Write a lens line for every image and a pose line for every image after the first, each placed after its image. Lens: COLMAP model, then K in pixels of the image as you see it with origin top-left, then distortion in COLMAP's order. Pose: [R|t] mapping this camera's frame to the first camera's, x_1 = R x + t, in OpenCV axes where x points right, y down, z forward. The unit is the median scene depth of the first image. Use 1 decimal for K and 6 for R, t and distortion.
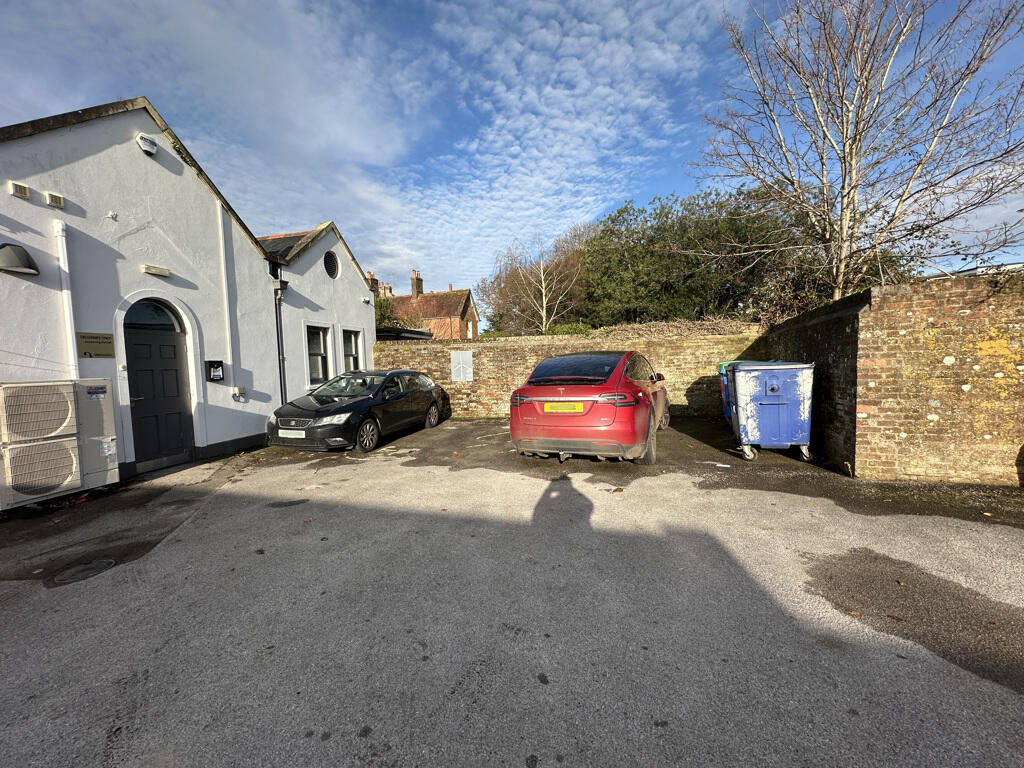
lens RADIAL K [[402.6, 0, 518.1], [0, 402.6, 386.1], [0, 0, 1]] dist [-0.010680, 0.000900]
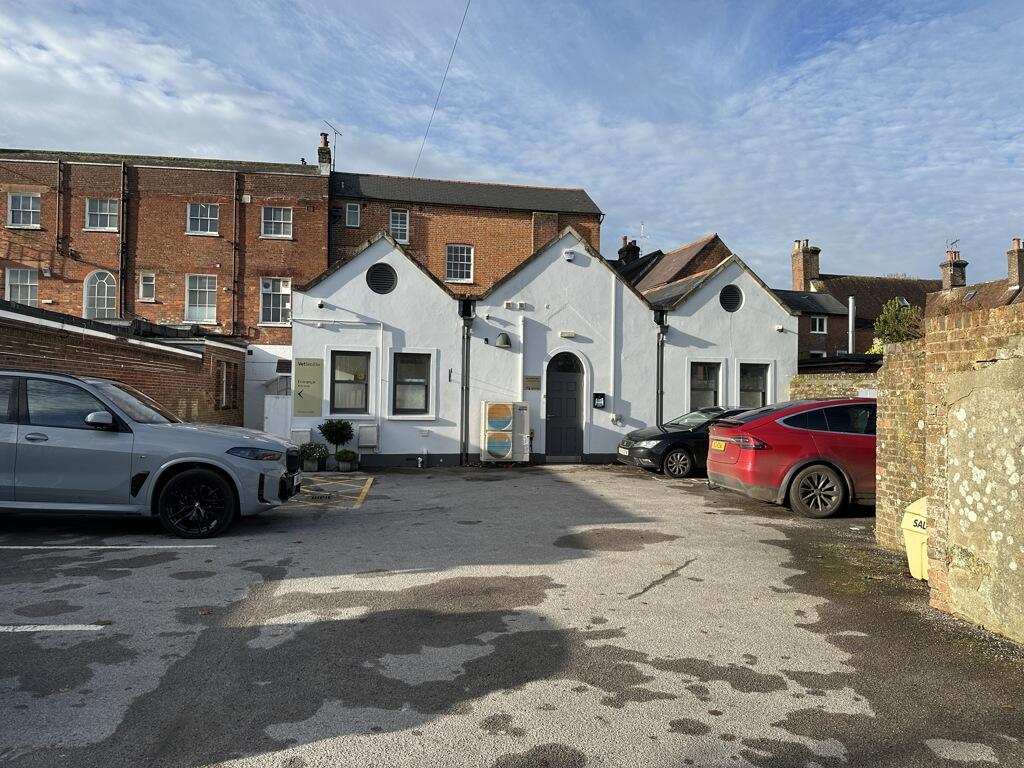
lens RADIAL K [[725.7, 0, 508.6], [0, 725.7, 382.6], [0, 0, 1]] dist [0.006561, 0.001287]
pose [[0.443529, 0.022598, -0.895975, 1.355336], [-0.084578, 0.996276, -0.016741, -0.032601], [0.892260, 0.083205, 0.443789, -0.389537]]
